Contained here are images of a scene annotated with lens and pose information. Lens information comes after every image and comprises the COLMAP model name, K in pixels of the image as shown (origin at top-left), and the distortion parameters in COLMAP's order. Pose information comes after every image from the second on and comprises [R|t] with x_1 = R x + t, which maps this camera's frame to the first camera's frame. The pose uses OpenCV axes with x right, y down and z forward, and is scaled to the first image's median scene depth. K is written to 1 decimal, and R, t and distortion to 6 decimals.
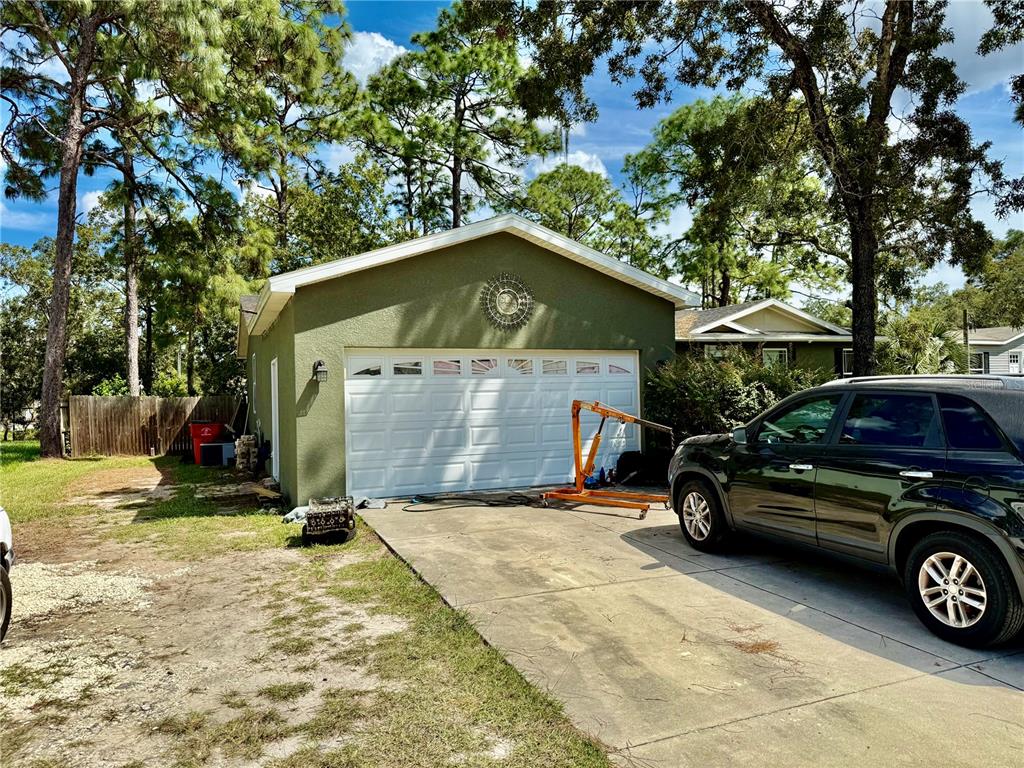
lens RADIAL K [[716.8, 0, 512.2], [0, 716.8, 387.3], [0, 0, 1]] dist [0.044853, -0.066775]
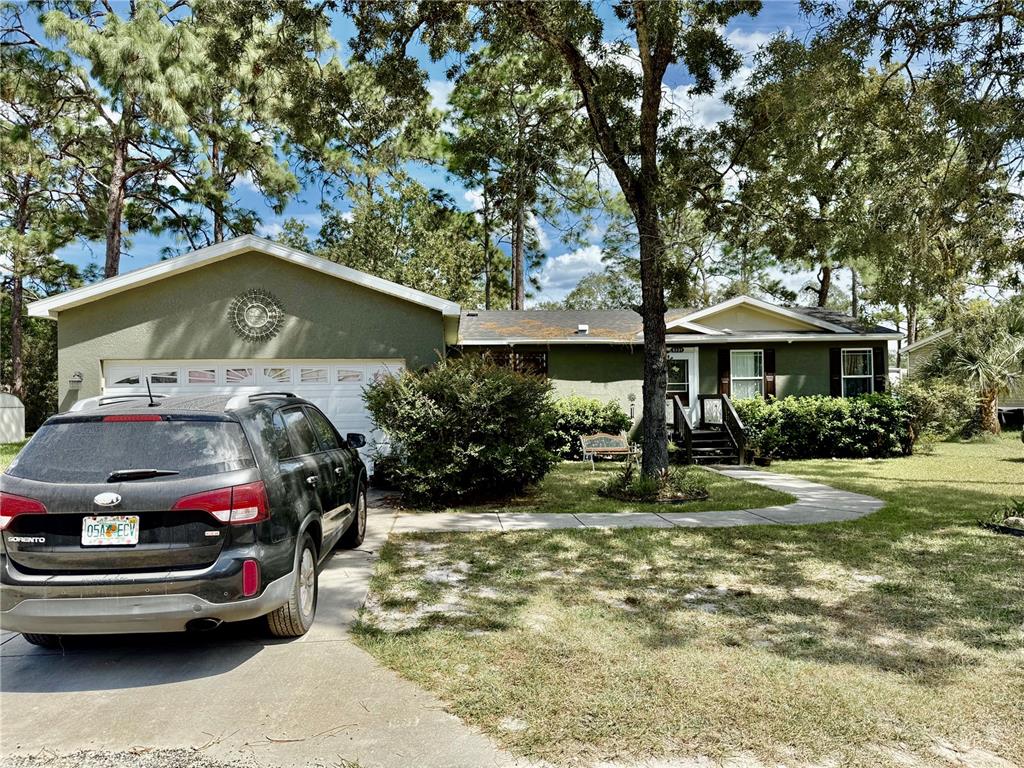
lens RADIAL K [[716.8, 0, 513.0], [0, 716.8, 381.3], [0, 0, 1]] dist [0.044853, -0.066775]
pose [[0.956342, -0.001173, -0.292247, 0.681056], [-0.001375, 0.999963, -0.008515, -0.011258], [0.292246, 0.008545, 0.956305, 0.077435]]
